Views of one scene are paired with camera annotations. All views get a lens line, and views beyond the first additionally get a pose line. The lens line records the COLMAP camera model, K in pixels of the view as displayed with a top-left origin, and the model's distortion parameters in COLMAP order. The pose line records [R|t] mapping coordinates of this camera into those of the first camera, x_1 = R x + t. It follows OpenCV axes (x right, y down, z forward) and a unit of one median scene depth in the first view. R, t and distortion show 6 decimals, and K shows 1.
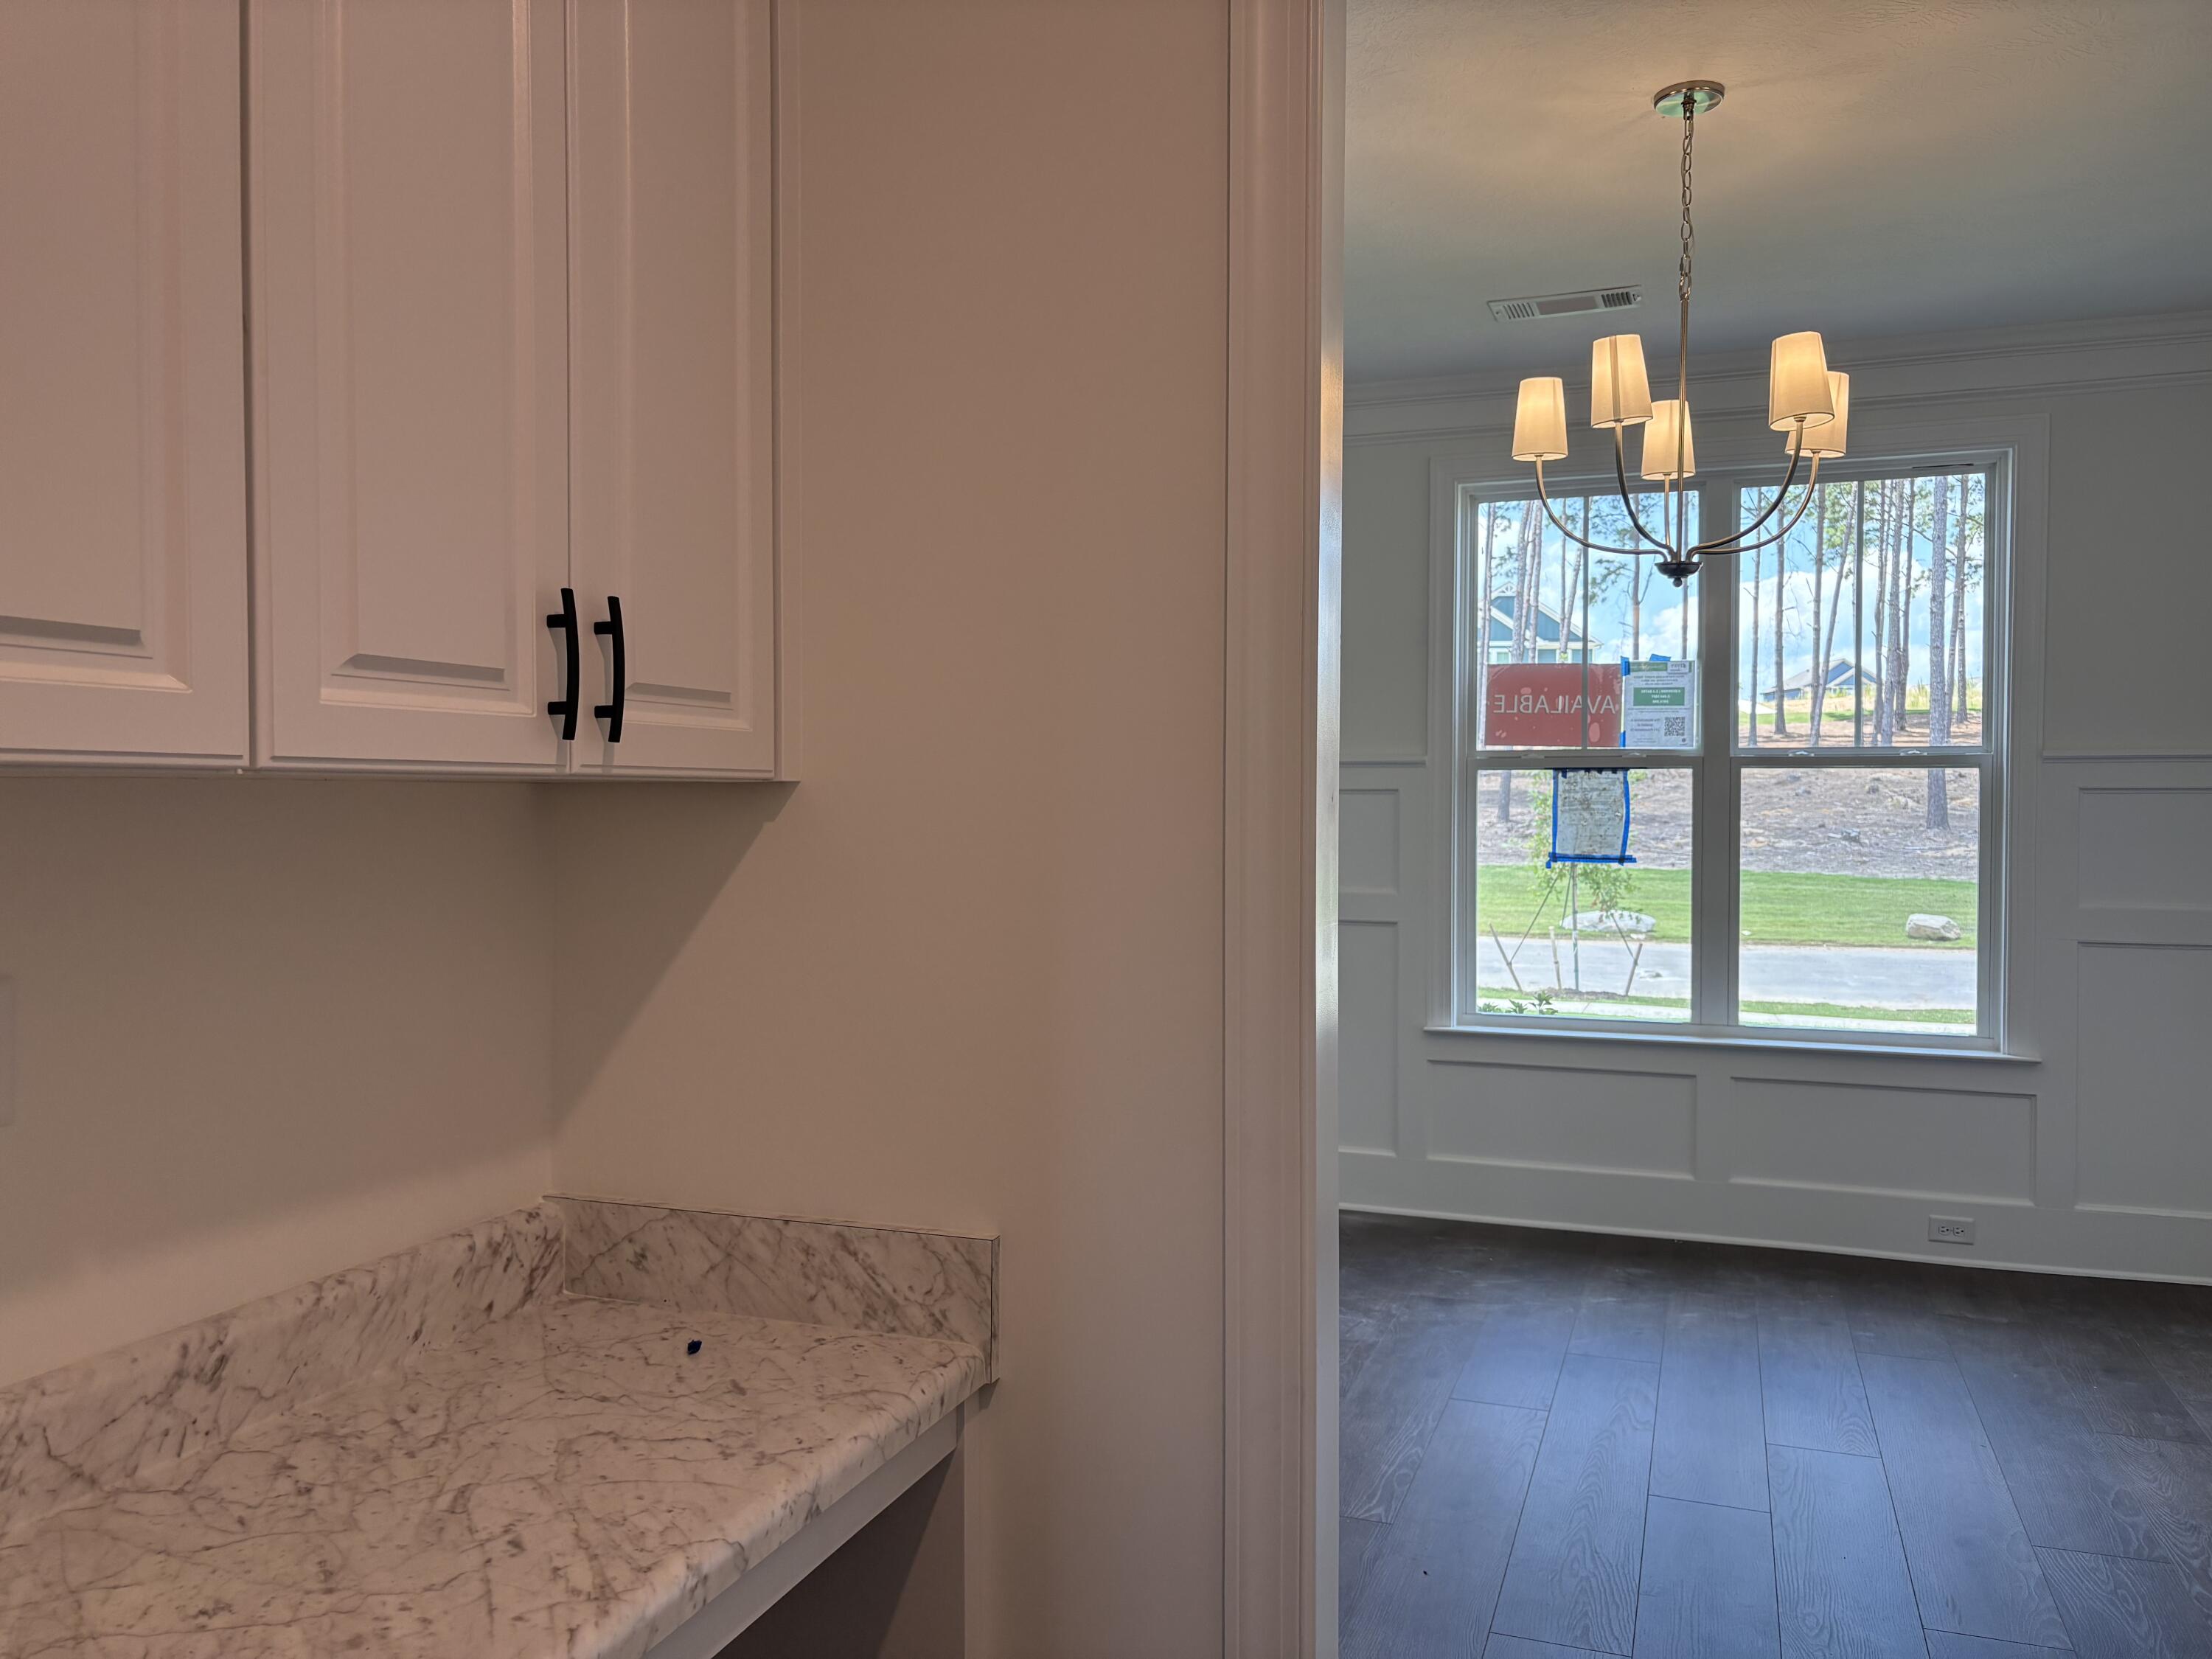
lens RADIAL K [[1653.2, 0, 1109.8], [0, 1653.2, 824.2], [0, 0, 1]] dist [0.028436, -0.014537]
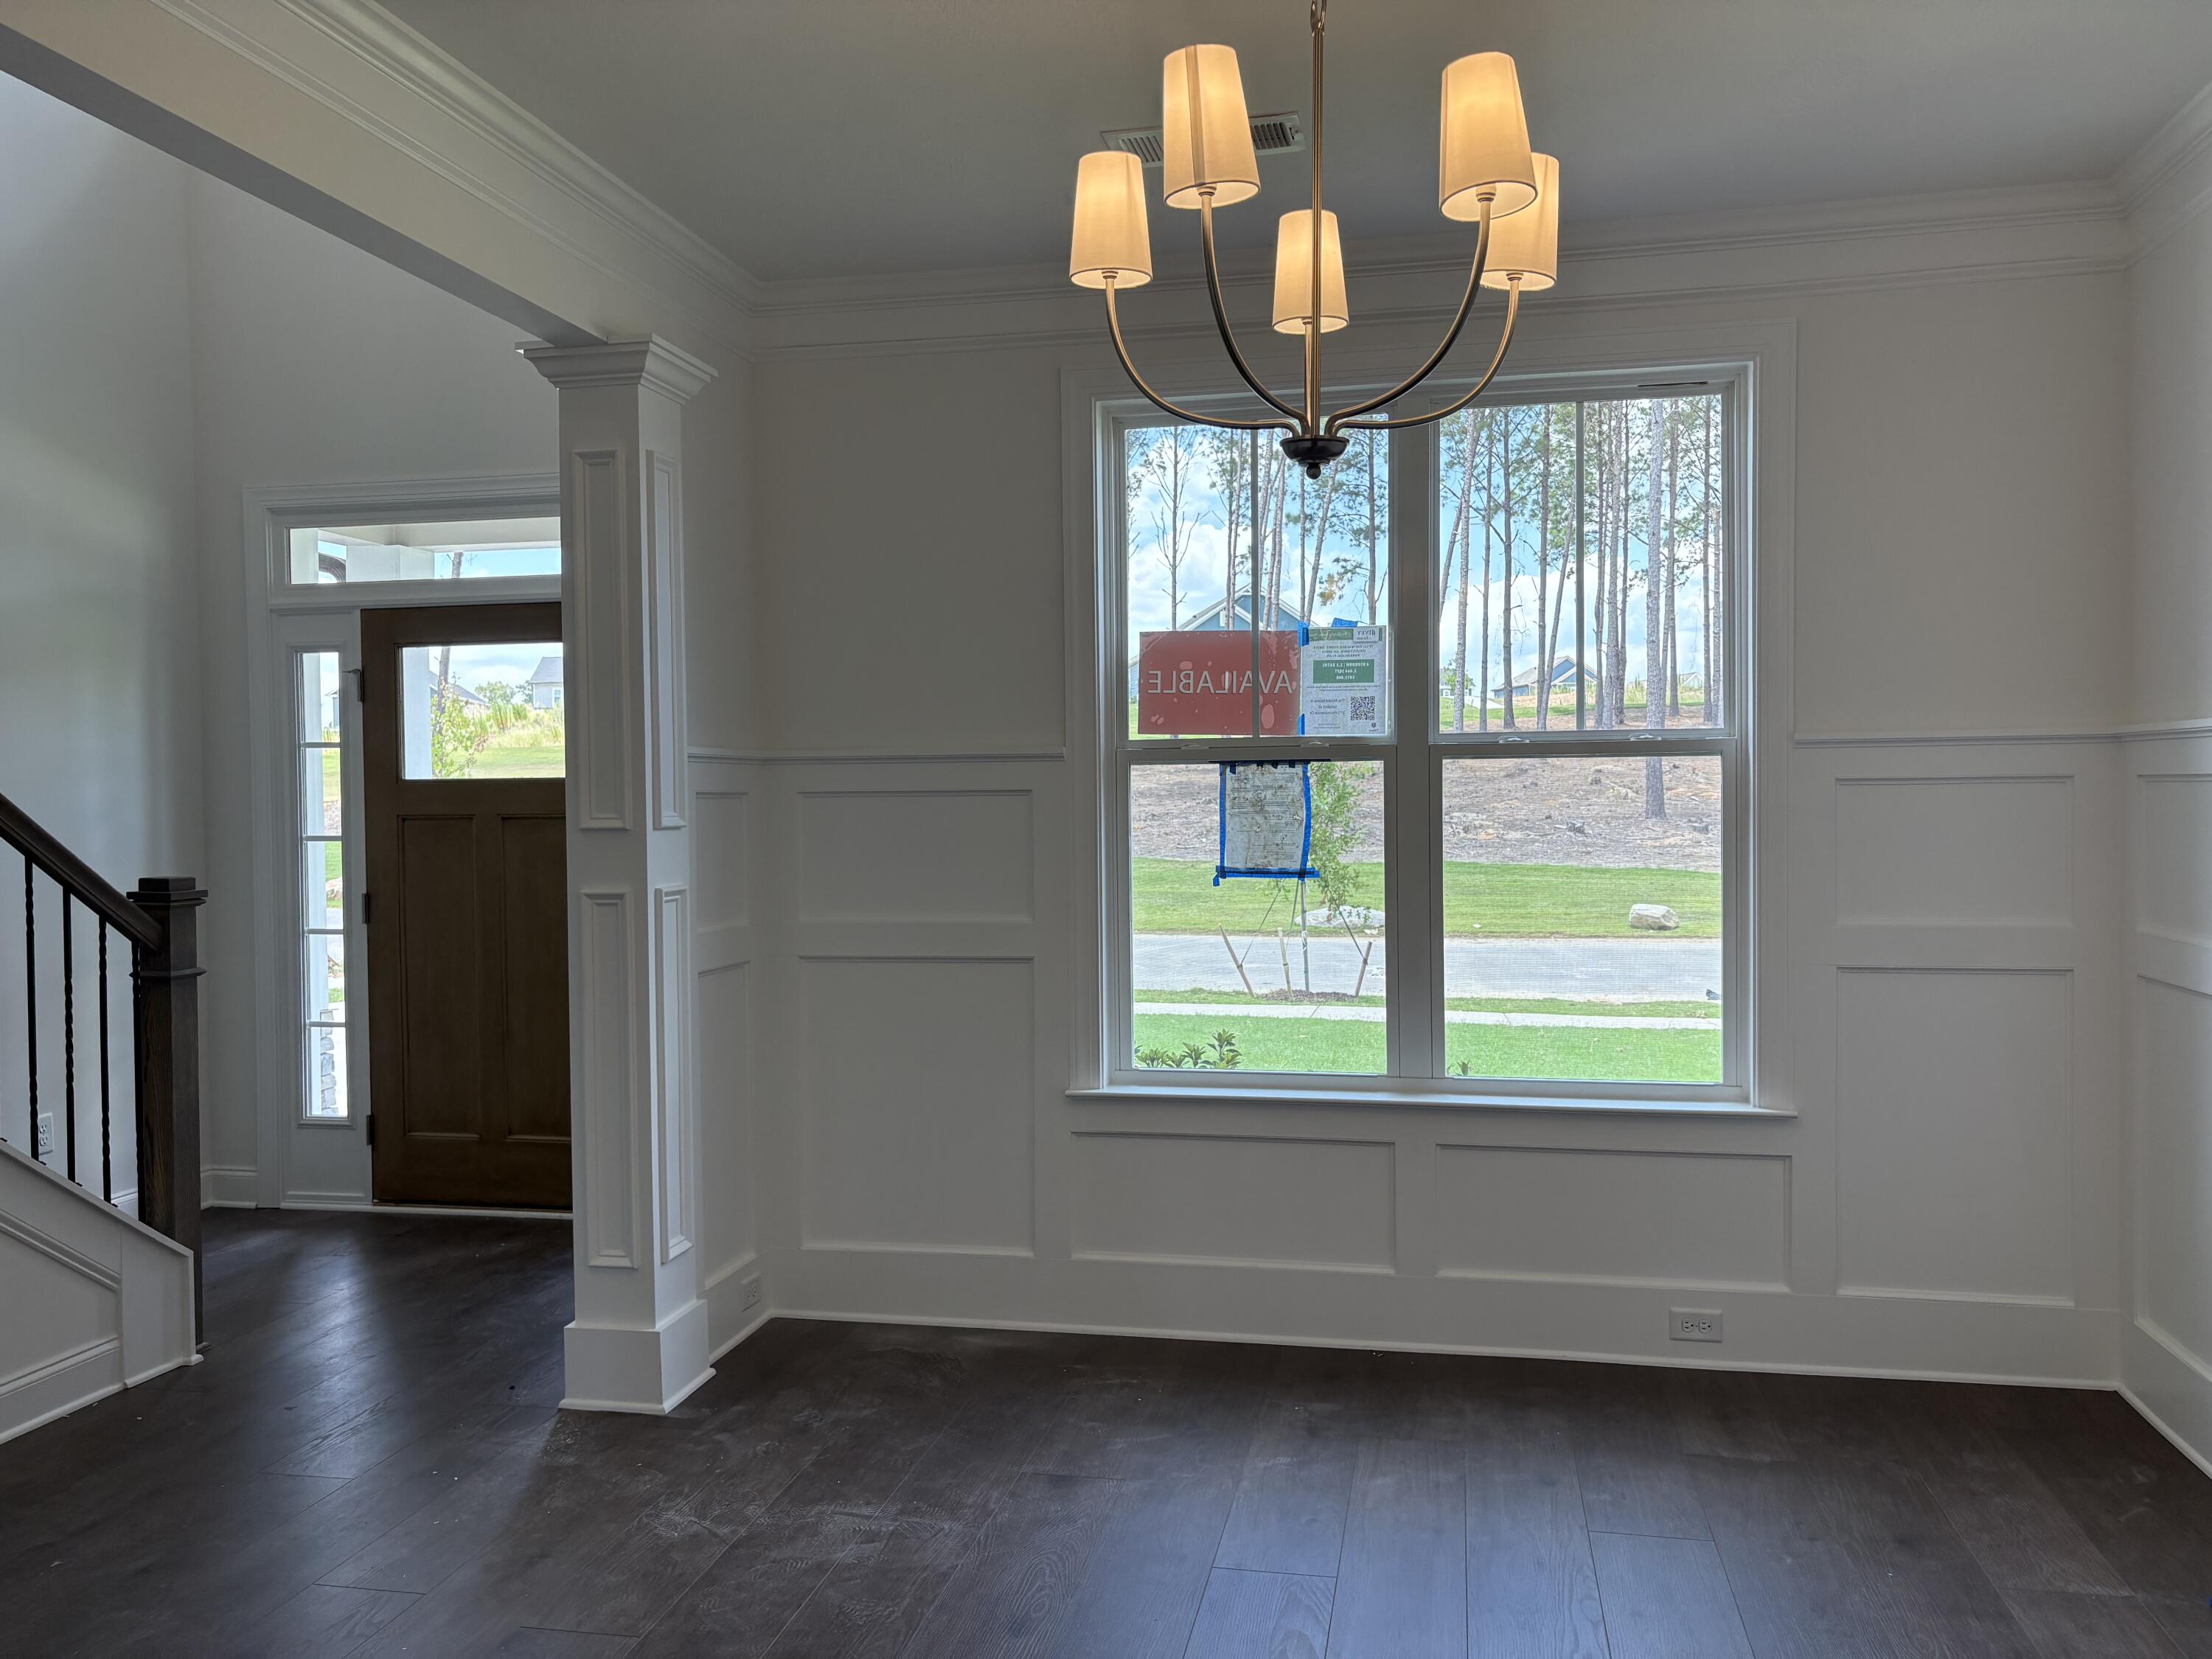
lens RADIAL K [[1653.2, 0, 1094.1], [0, 1653.2, 825.8], [0, 0, 1]] dist [0.028436, -0.014537]
pose [[0.990554, -0.014430, 0.136358, 0.105382], [0.014116, 0.999895, 0.003264, -0.006781], [-0.136391, -0.001308, 0.990654, 0.234202]]
